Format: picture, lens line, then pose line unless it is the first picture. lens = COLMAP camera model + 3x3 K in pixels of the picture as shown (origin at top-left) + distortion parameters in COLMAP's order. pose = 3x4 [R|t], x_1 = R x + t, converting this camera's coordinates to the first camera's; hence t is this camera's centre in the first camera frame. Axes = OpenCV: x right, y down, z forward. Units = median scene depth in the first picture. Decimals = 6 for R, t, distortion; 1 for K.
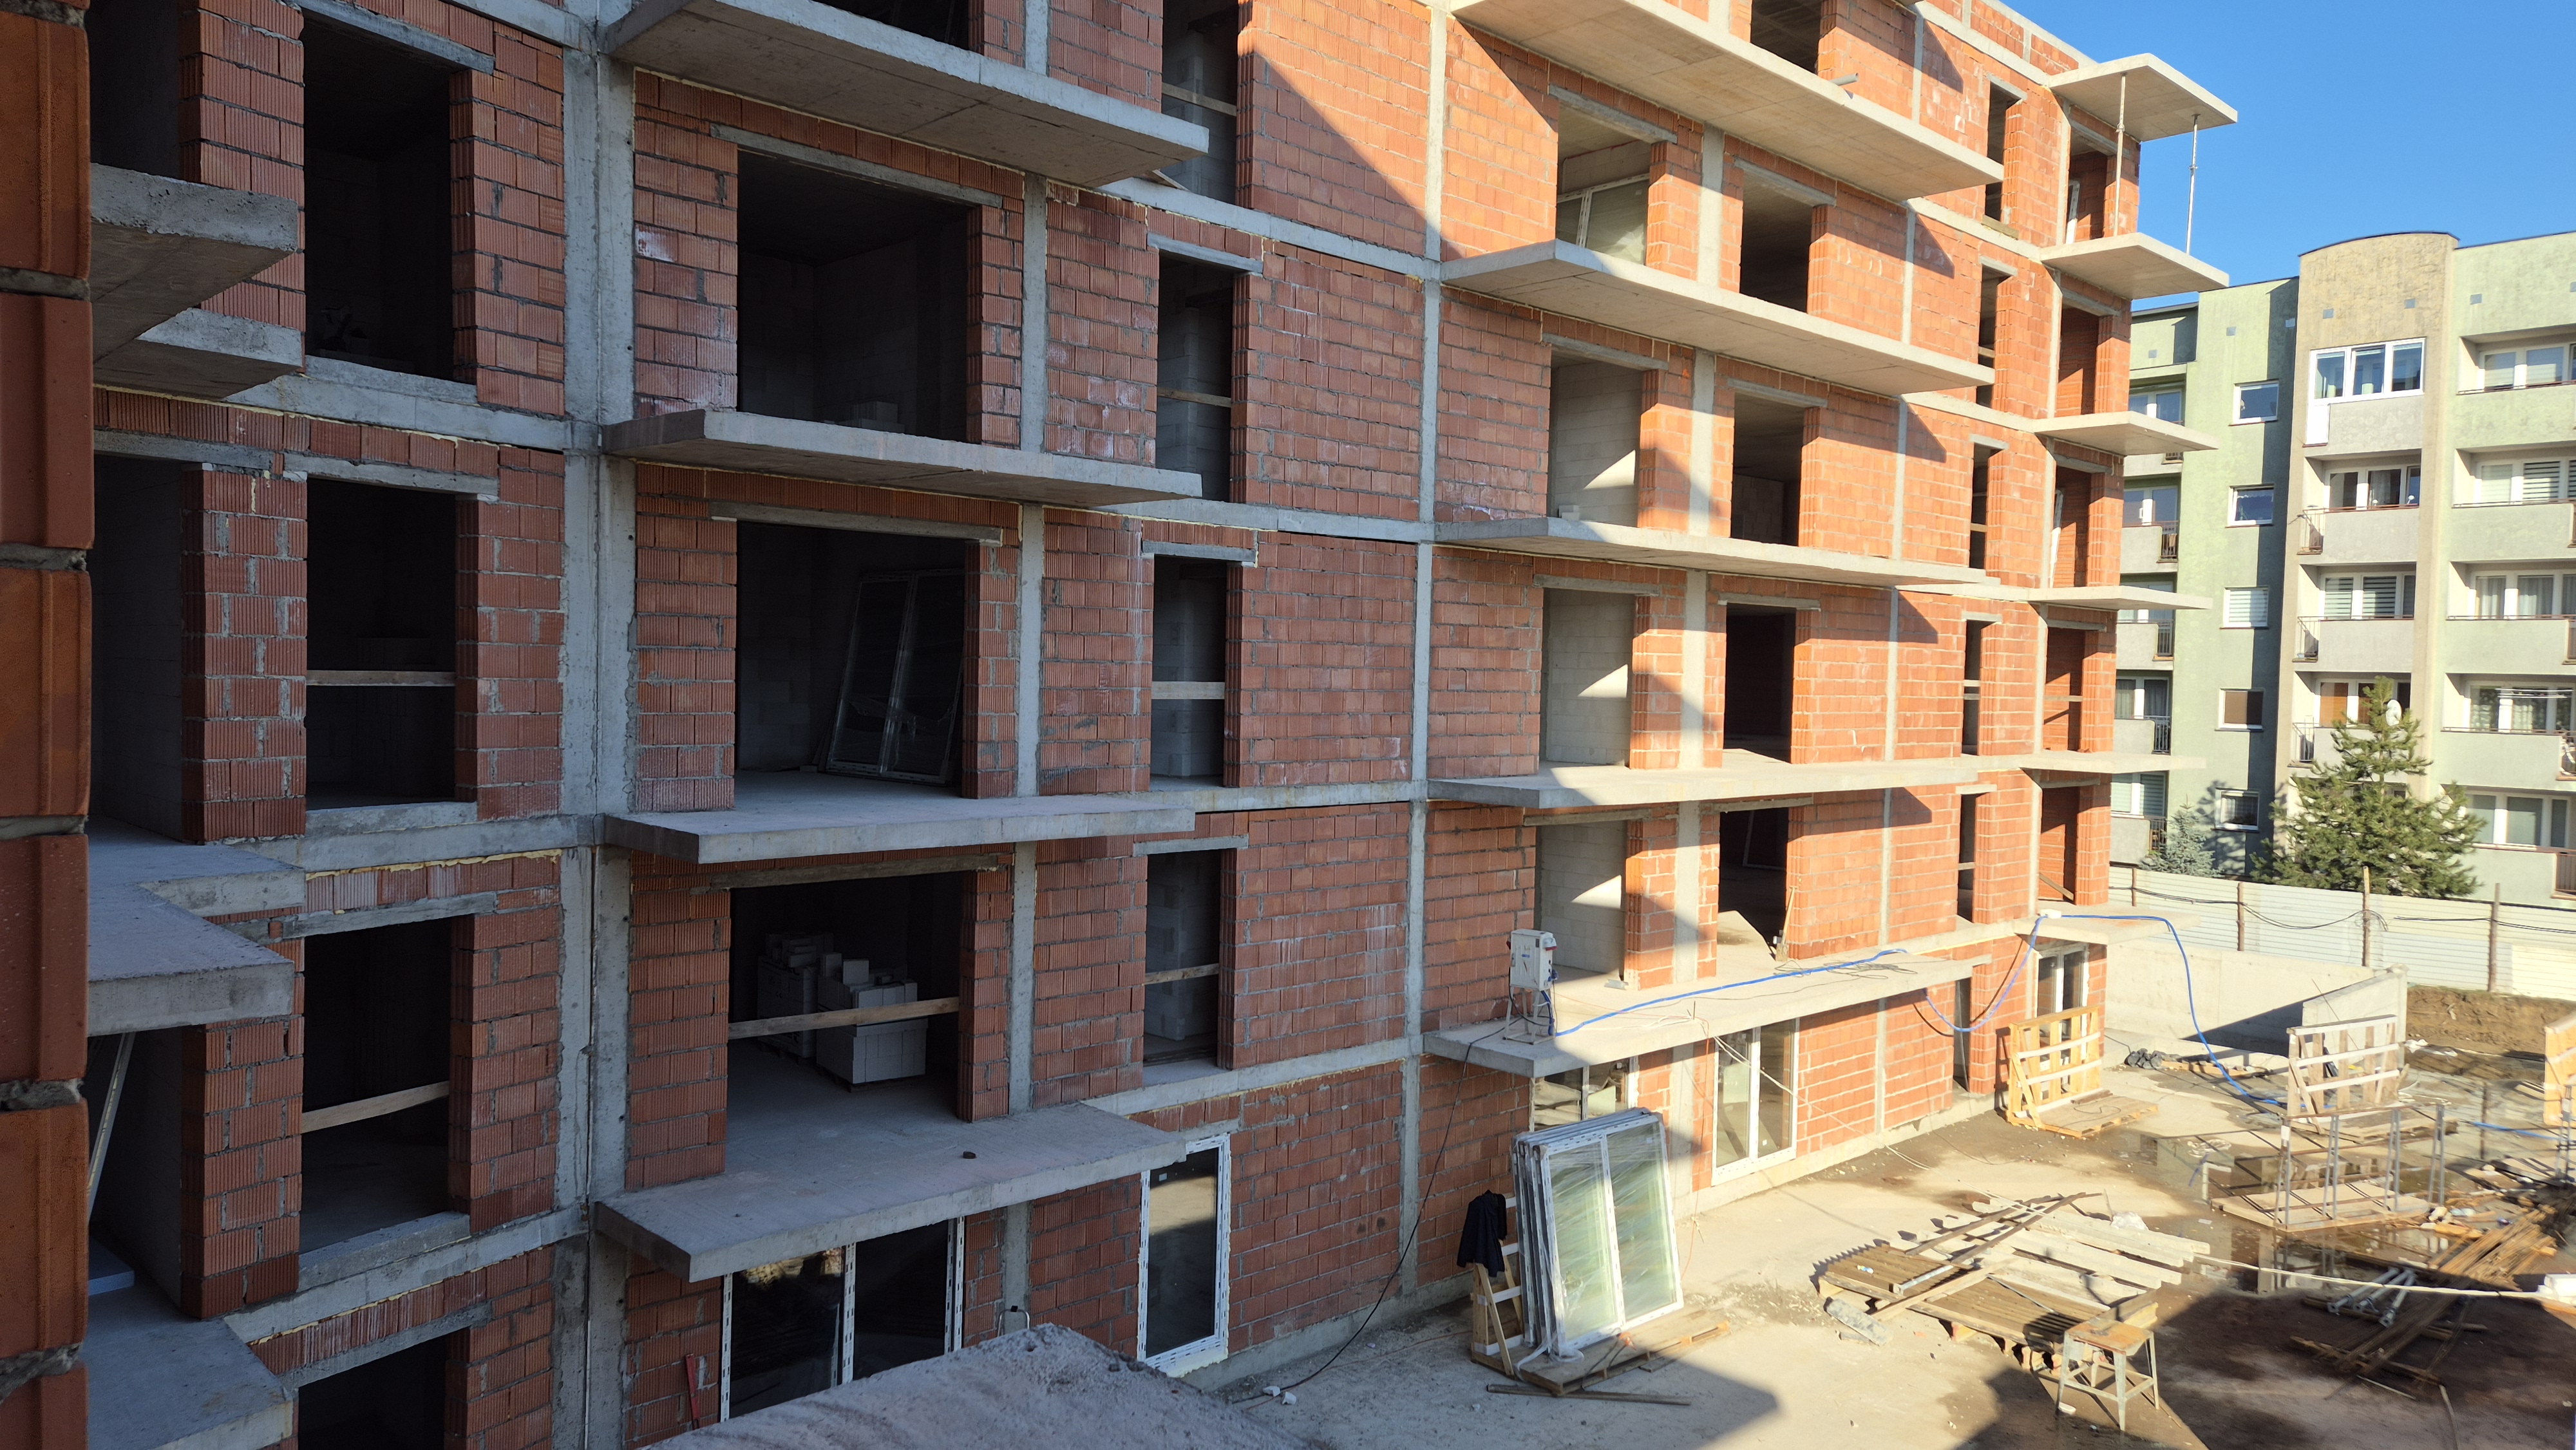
lens RADIAL K [[1663.7, 0, 1272.1], [0, 1663.7, 717.9], [0, 0, 1]] dist [0.005529, -0.019668]
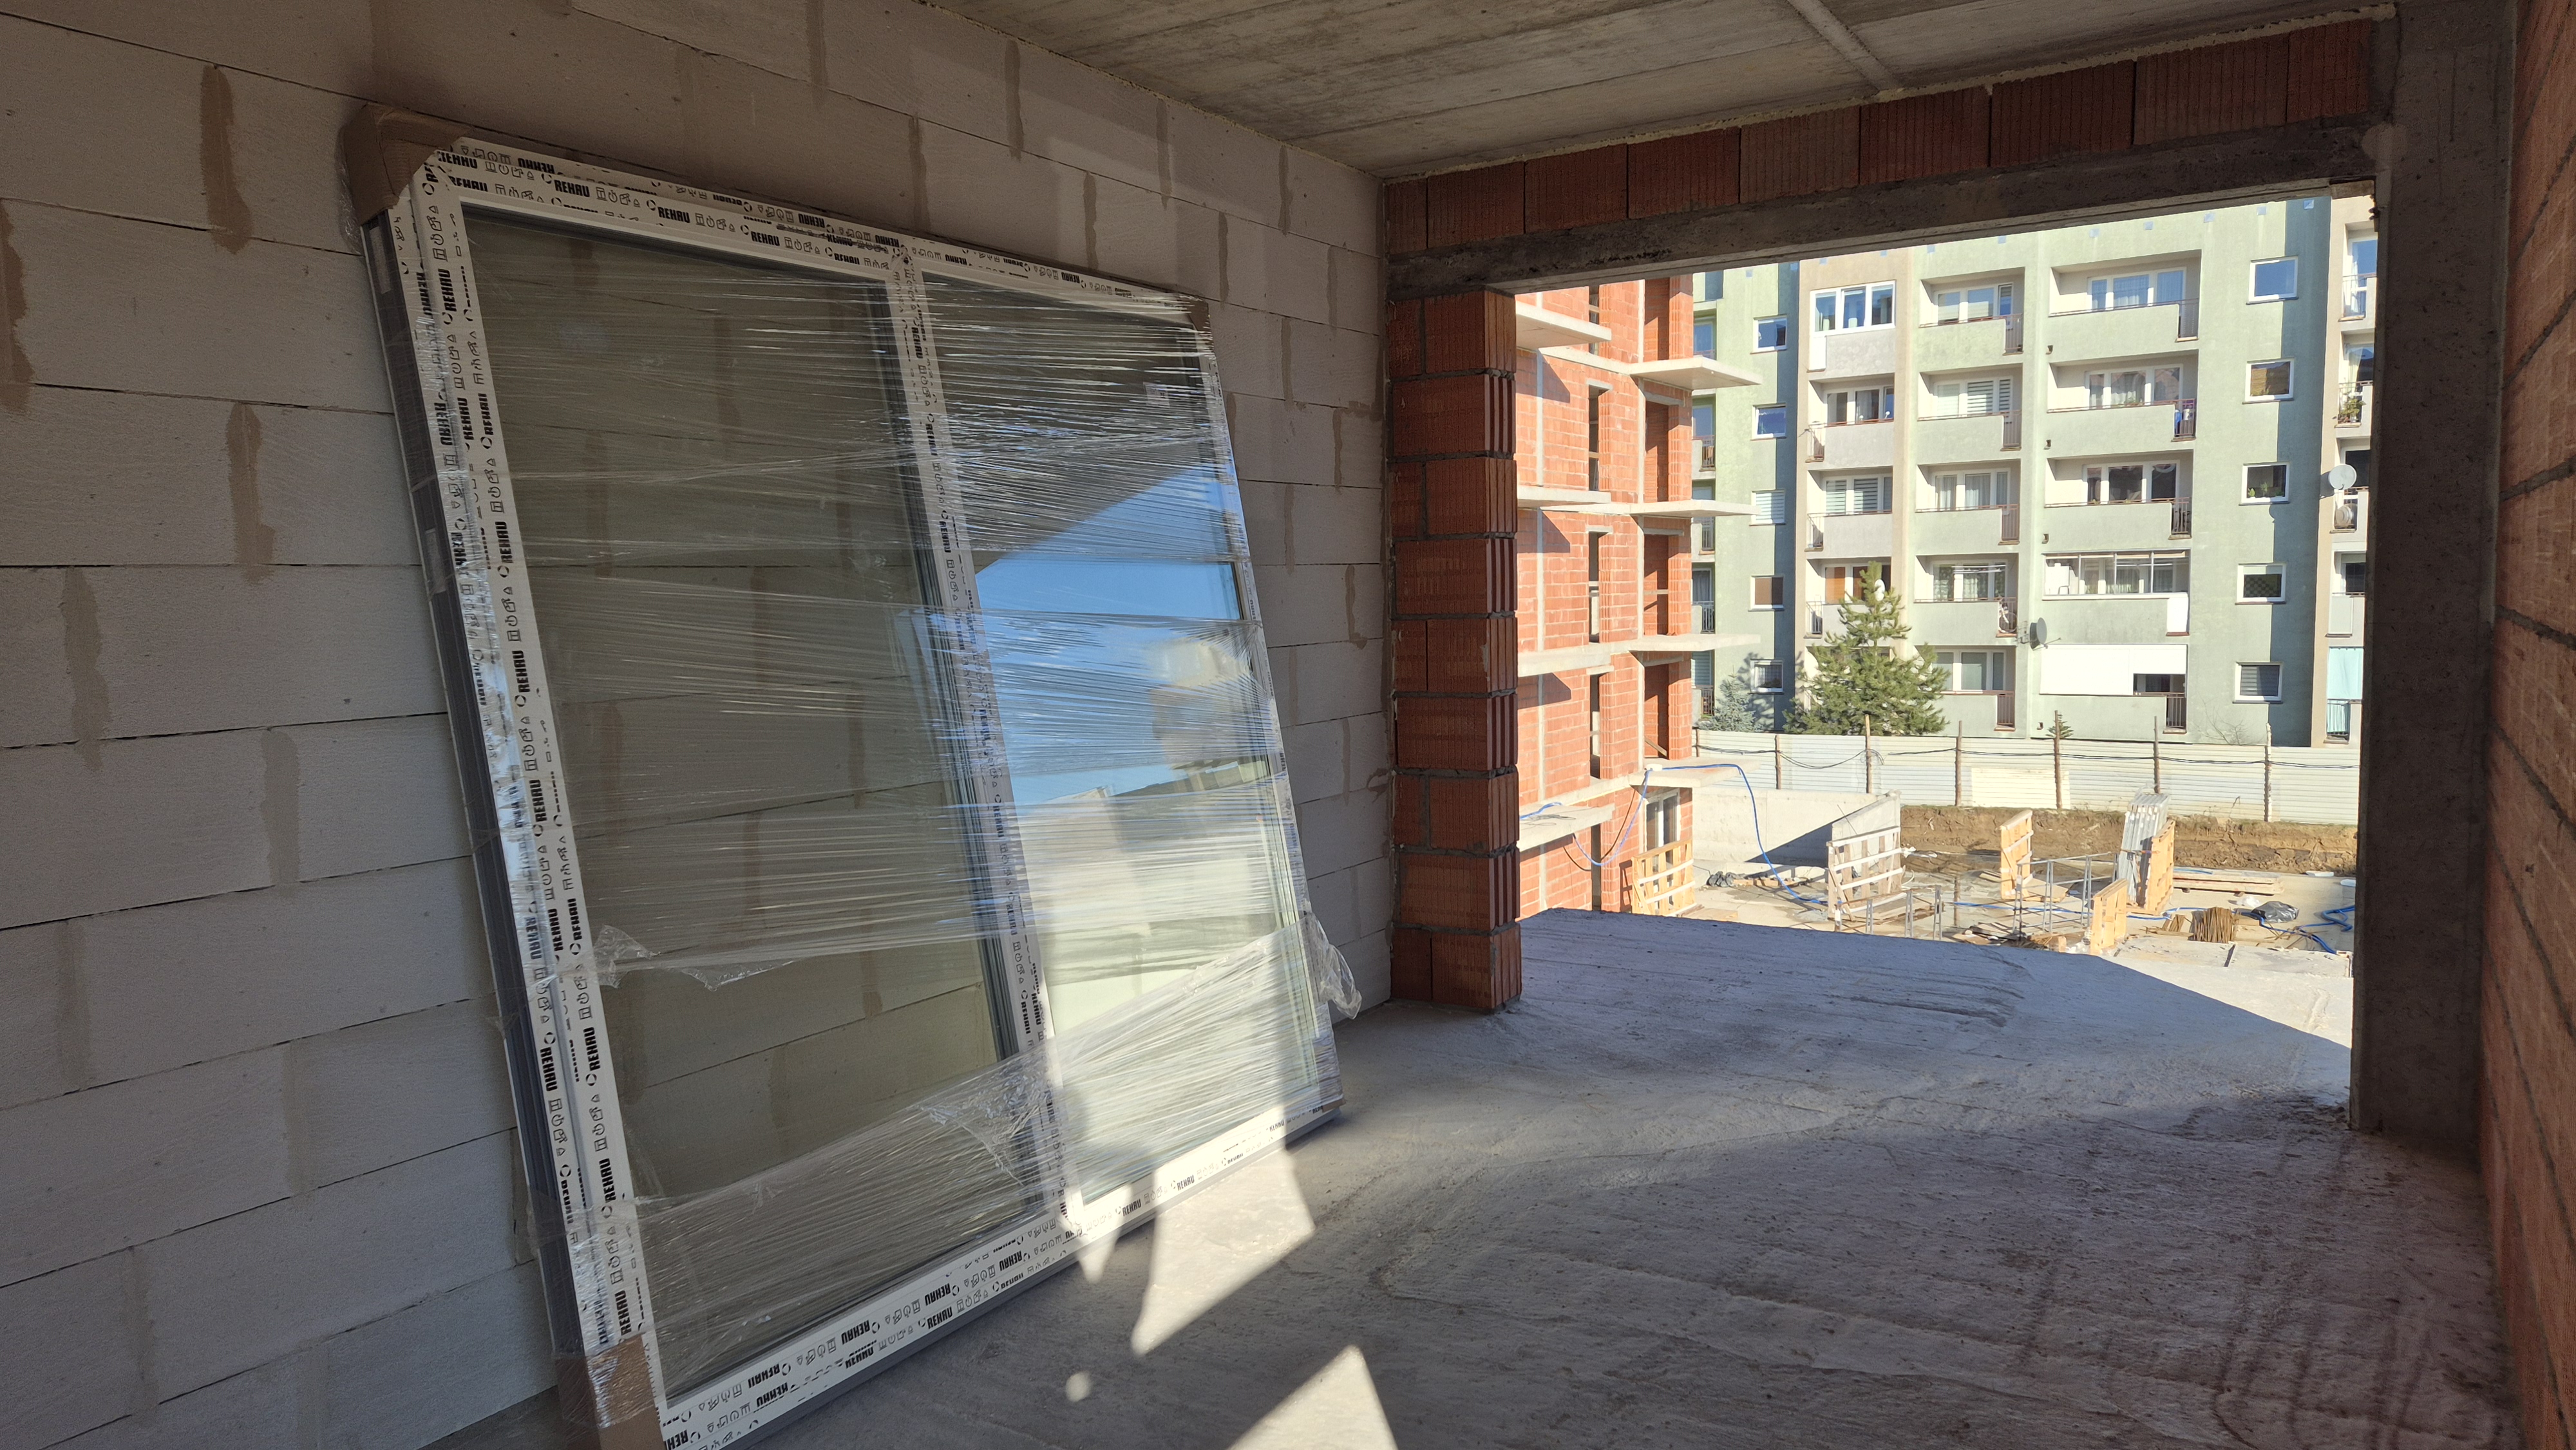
lens RADIAL K [[1663.7, 0, 1284.3], [0, 1663.7, 750.1], [0, 0, 1]] dist [0.005529, -0.019668]
pose [[0.962825, -0.072129, 0.260319, -0.097566], [0.053642, 0.995553, 0.077444, -0.004655], [-0.264747, -0.060601, 0.962412, -0.096687]]
